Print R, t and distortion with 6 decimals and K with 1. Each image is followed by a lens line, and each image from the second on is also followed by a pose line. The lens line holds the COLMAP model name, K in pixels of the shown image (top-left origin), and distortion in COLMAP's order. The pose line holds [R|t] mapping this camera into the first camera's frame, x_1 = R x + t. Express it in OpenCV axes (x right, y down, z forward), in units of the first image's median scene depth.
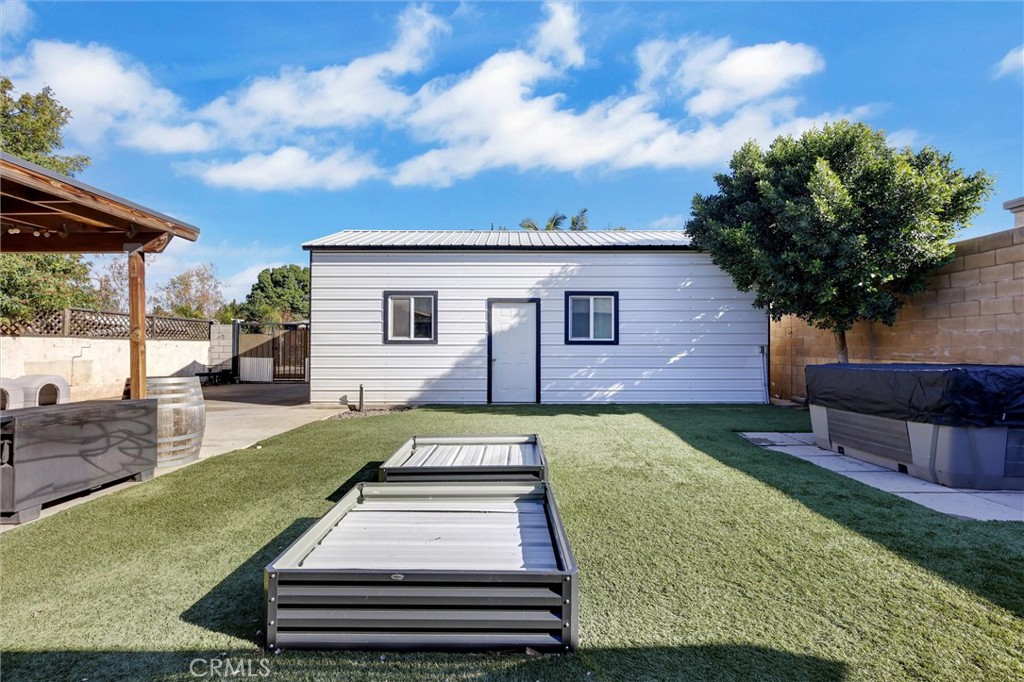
lens RADIAL K [[478.2, 0, 518.6], [0, 478.2, 339.7], [0, 0, 1]] dist [0.002123, 0.001466]
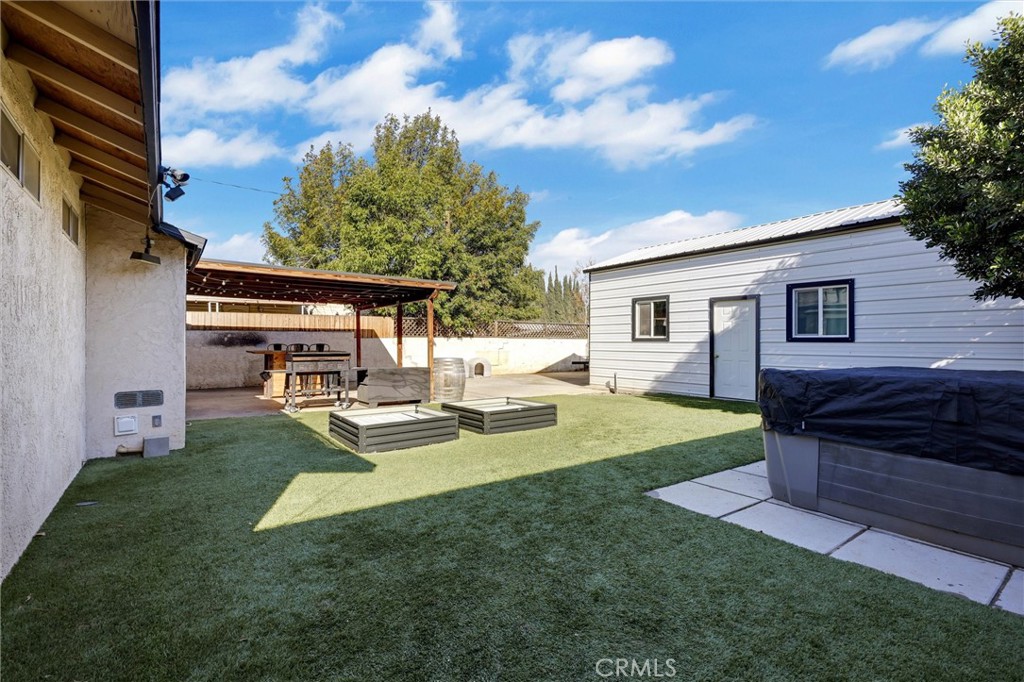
lens RADIAL K [[478.2, 0, 505.9], [0, 478.2, 340.1], [0, 0, 1]] dist [0.002123, 0.001466]
pose [[0.577395, -0.002289, -0.816462, 0.539746], [0.008767, 0.999956, 0.003396, -0.001540], [0.816418, -0.009119, 0.577389, 0.018322]]
